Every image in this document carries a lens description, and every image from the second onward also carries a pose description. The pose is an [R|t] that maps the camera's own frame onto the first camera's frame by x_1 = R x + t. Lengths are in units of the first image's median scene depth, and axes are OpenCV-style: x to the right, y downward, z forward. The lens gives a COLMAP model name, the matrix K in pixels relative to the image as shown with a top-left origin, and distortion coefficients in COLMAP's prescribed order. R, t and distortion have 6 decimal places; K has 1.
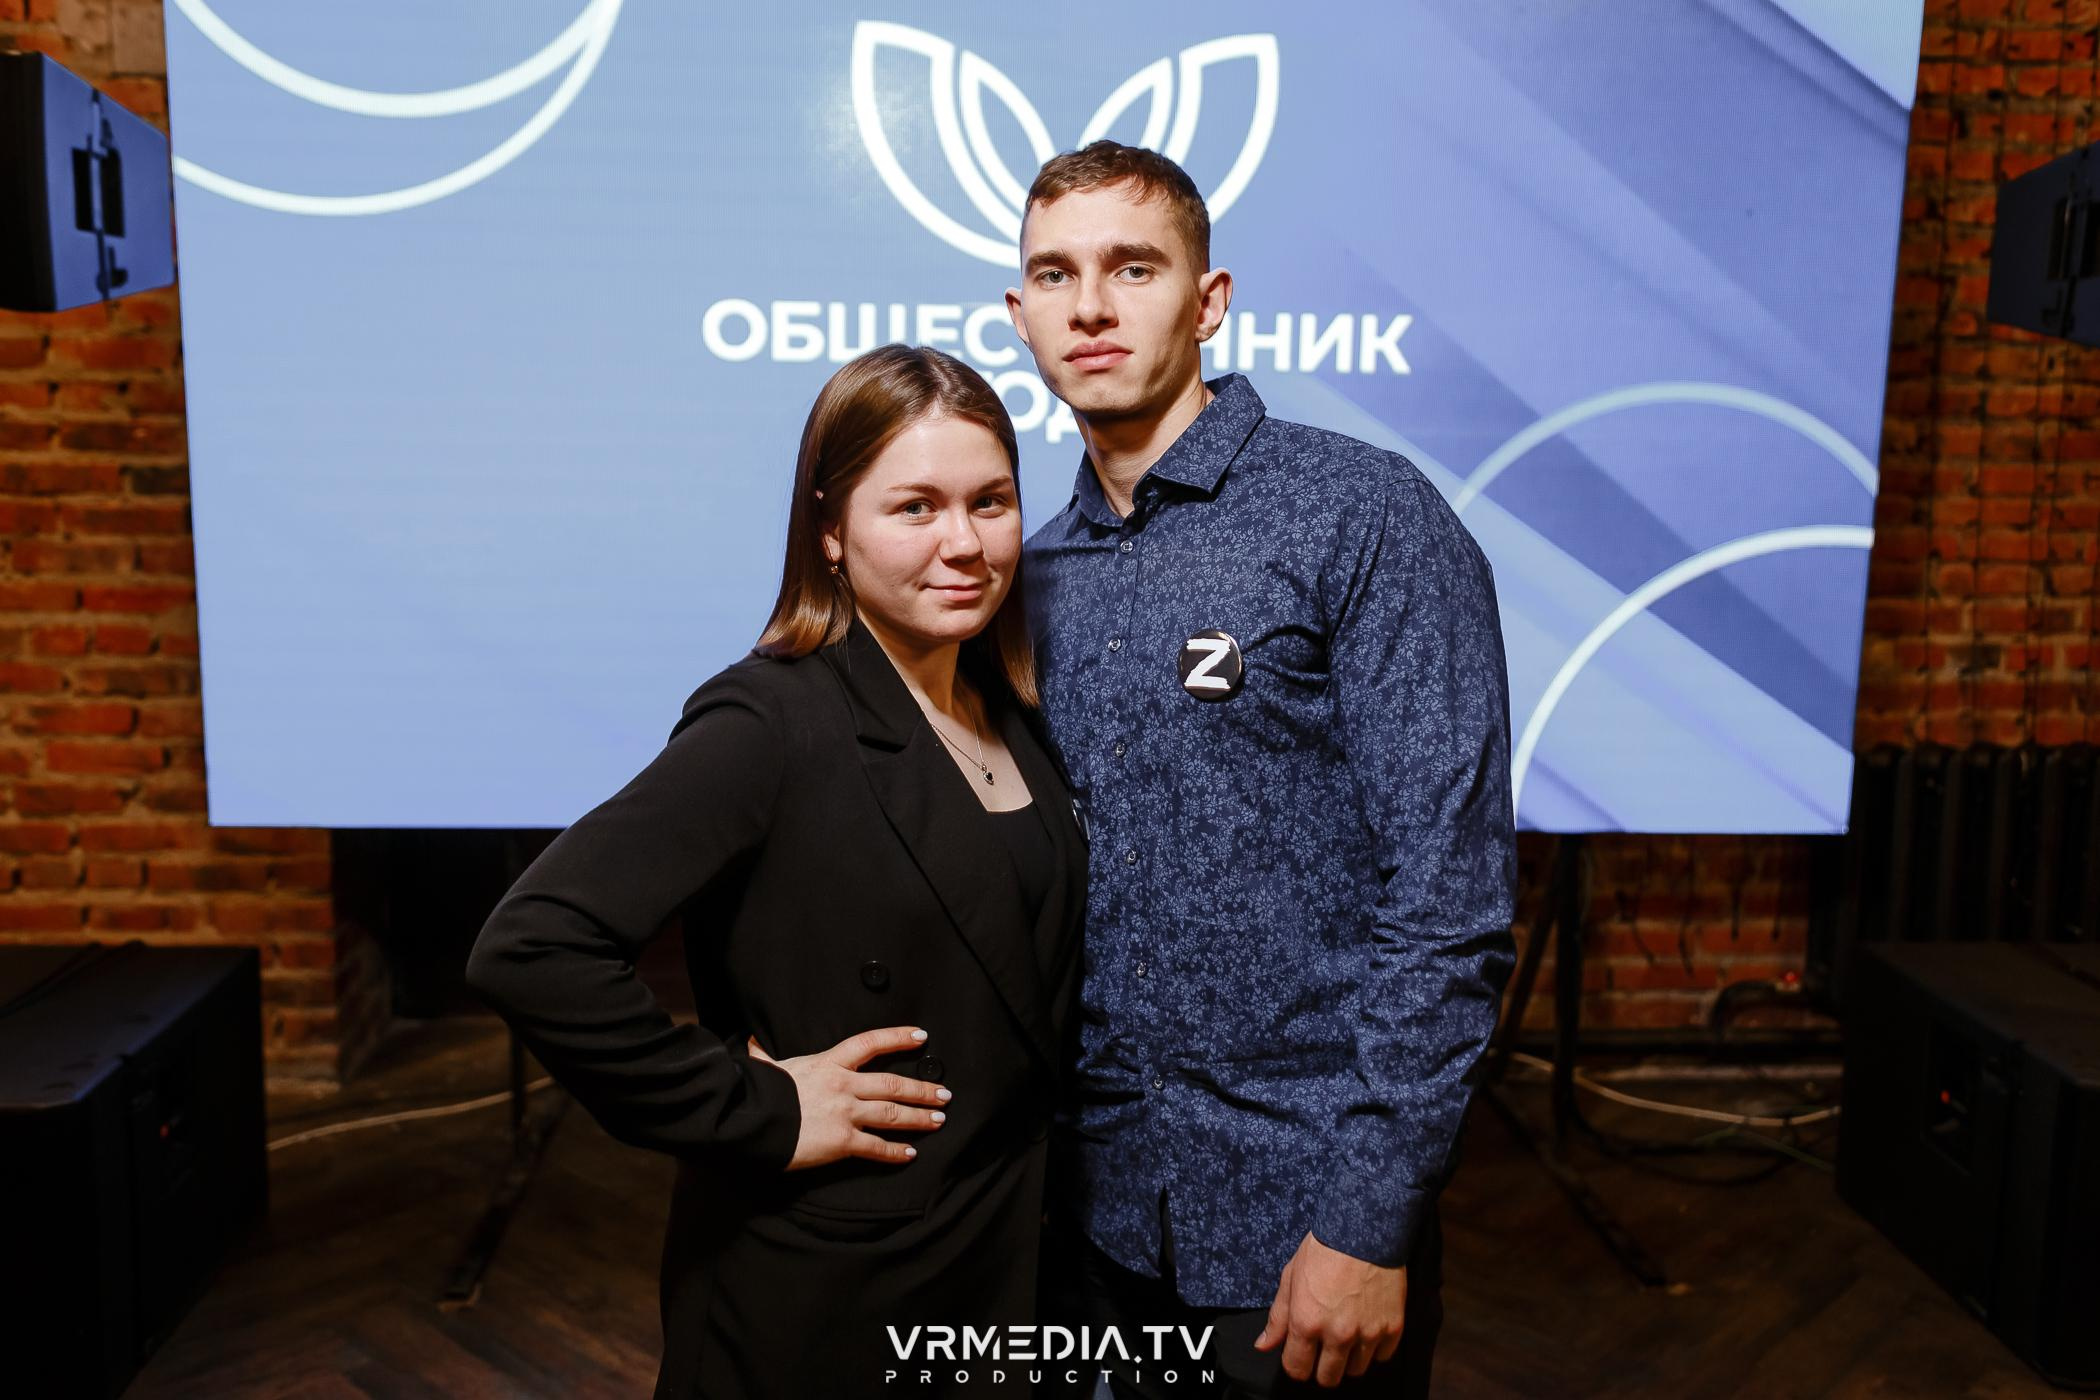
lens RADIAL K [[1676.3, 0, 1050.2], [0, 1676.3, 674.4], [0, 0, 1]] dist [-0.002184, 0.006864]
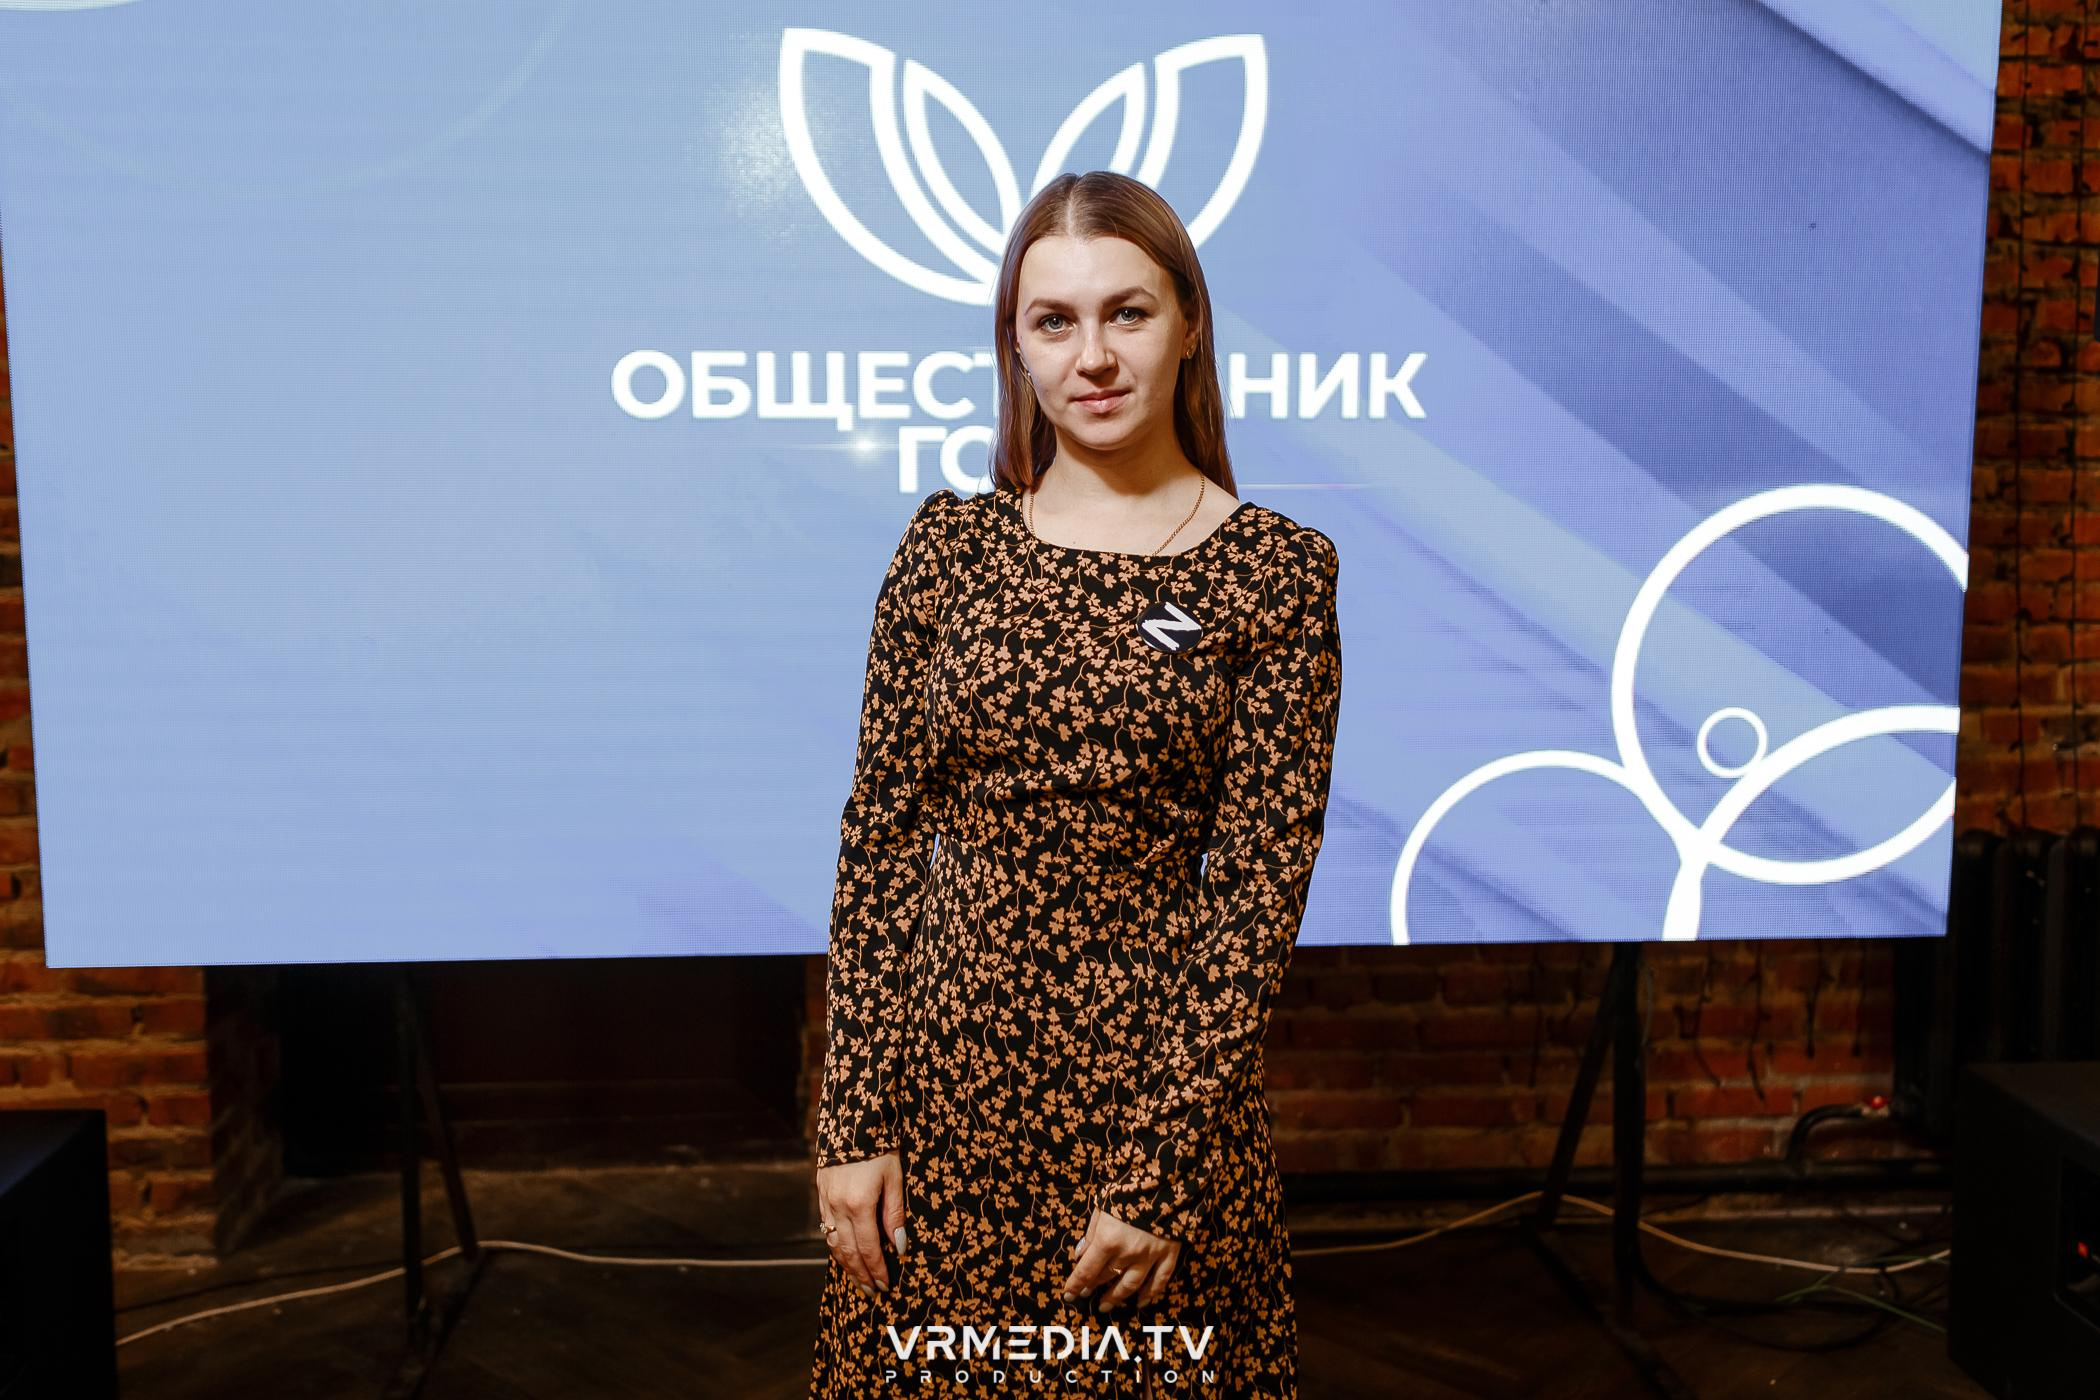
lens RADIAL K [[1735.5, 0, 1035.6], [0, 1735.5, 694.9], [0, 0, 1]] dist [0.008488, -0.003789]
pose [[0.999793, -0.020269, -0.001582, 0.009037], [0.020195, 0.999094, -0.037448, -0.005815], [0.002339, 0.037408, 0.999297, 0.090751]]
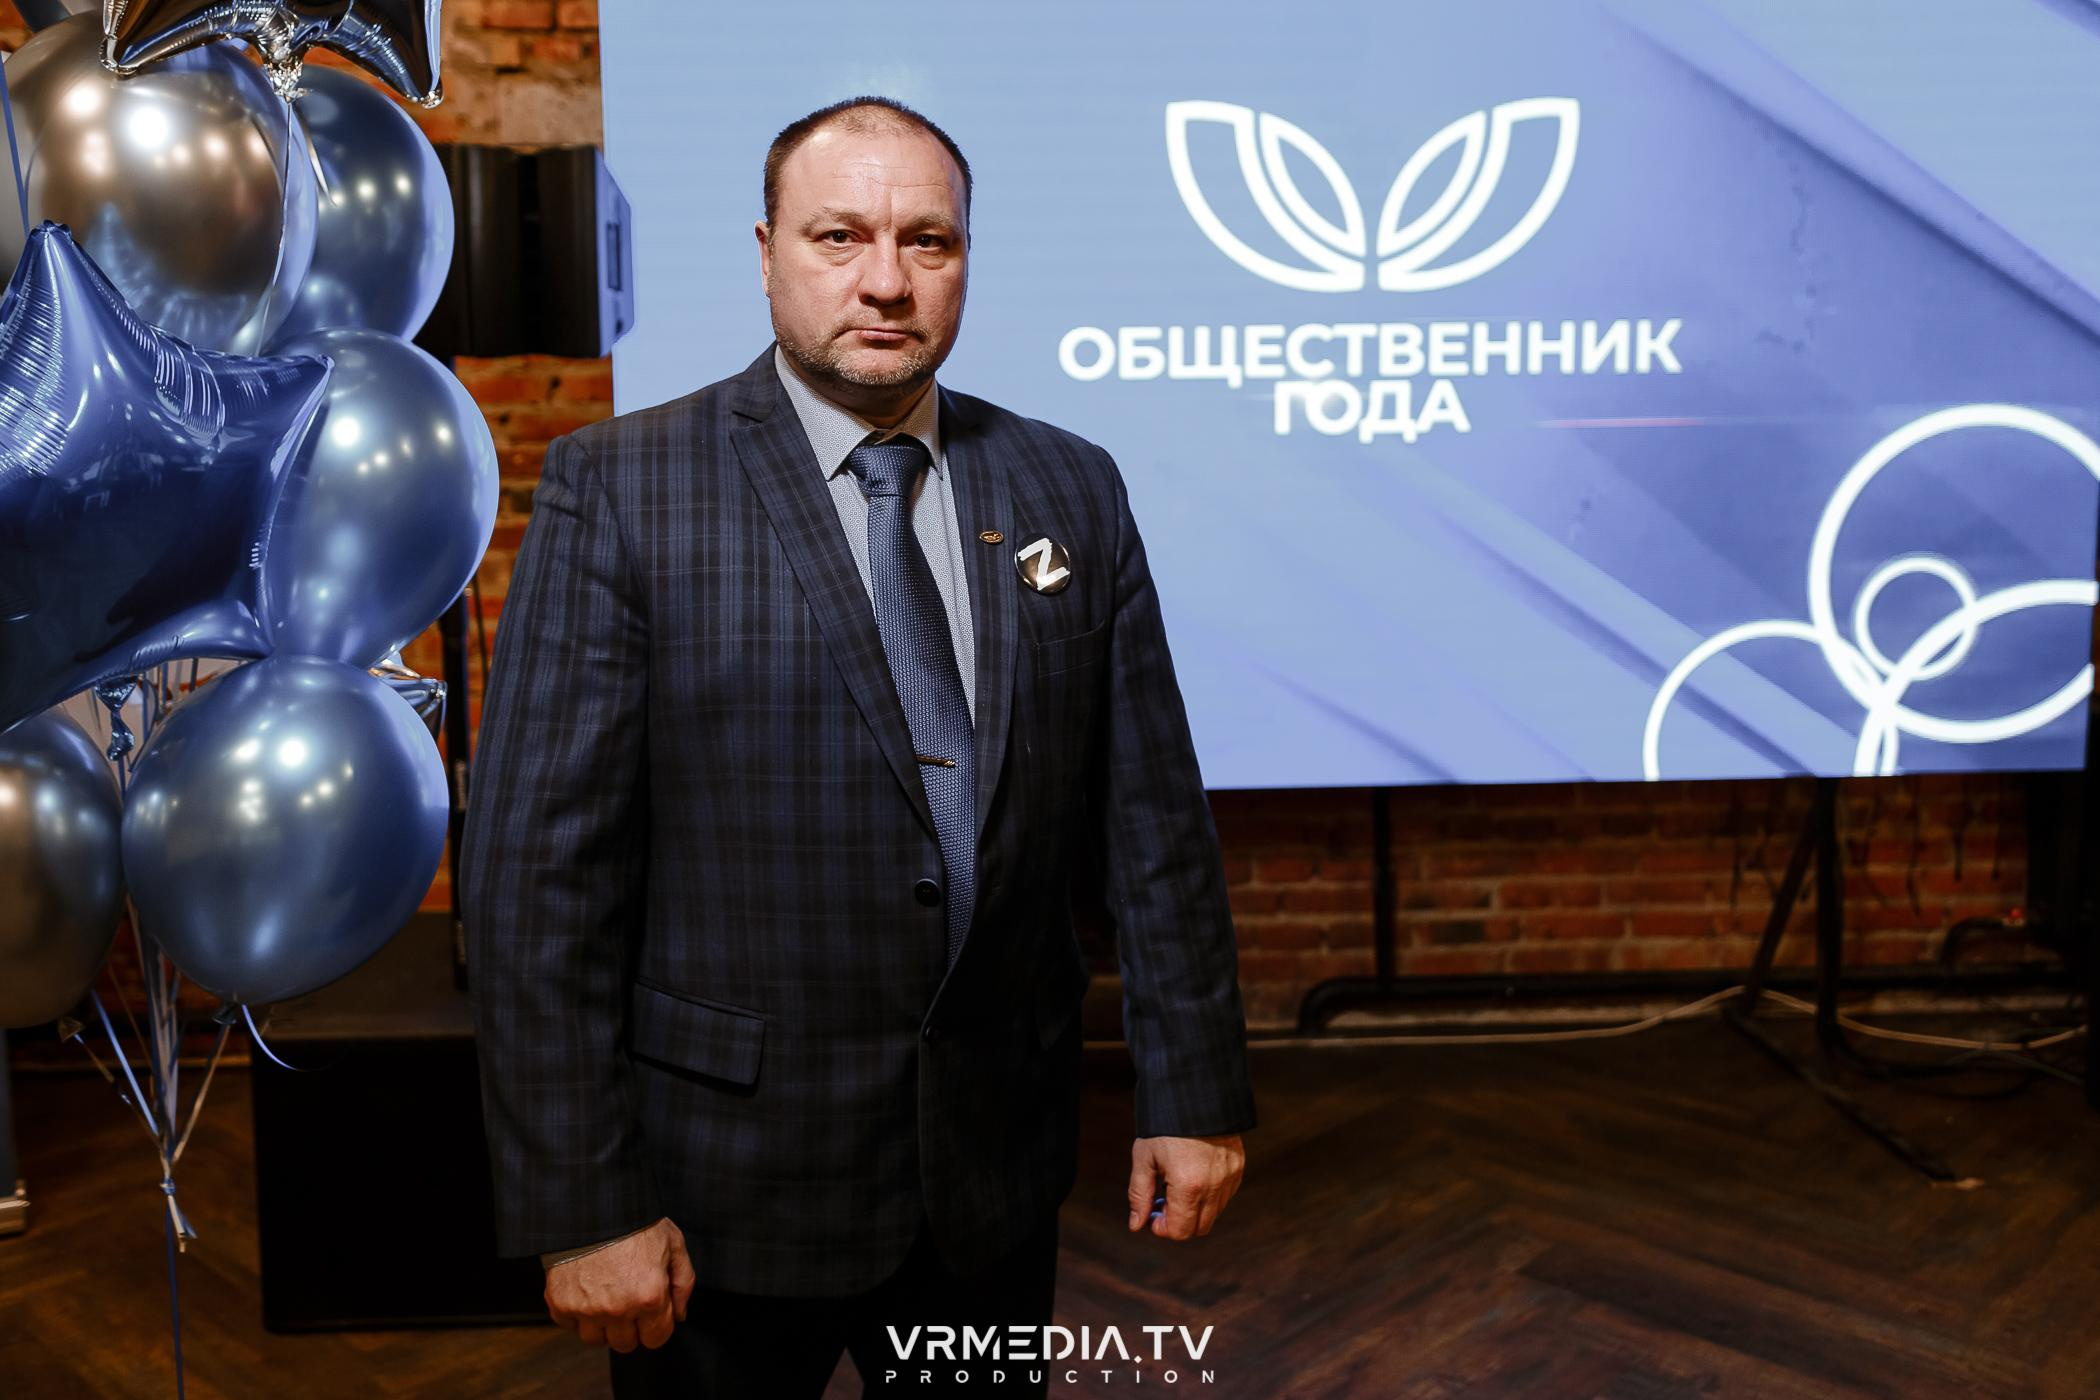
lens RADIAL K [[1719.2, 0, 1009.4], [0, 1719.2, 622.9], [0, 0, 1]] dist [0.001488, -0.001759]
pose [[0.999192, -0.029201, -0.027629, -0.181526], [0.028313, 0.999087, -0.031986, 0.011776], [0.028537, 0.031178, 0.999106, -0.140077]]
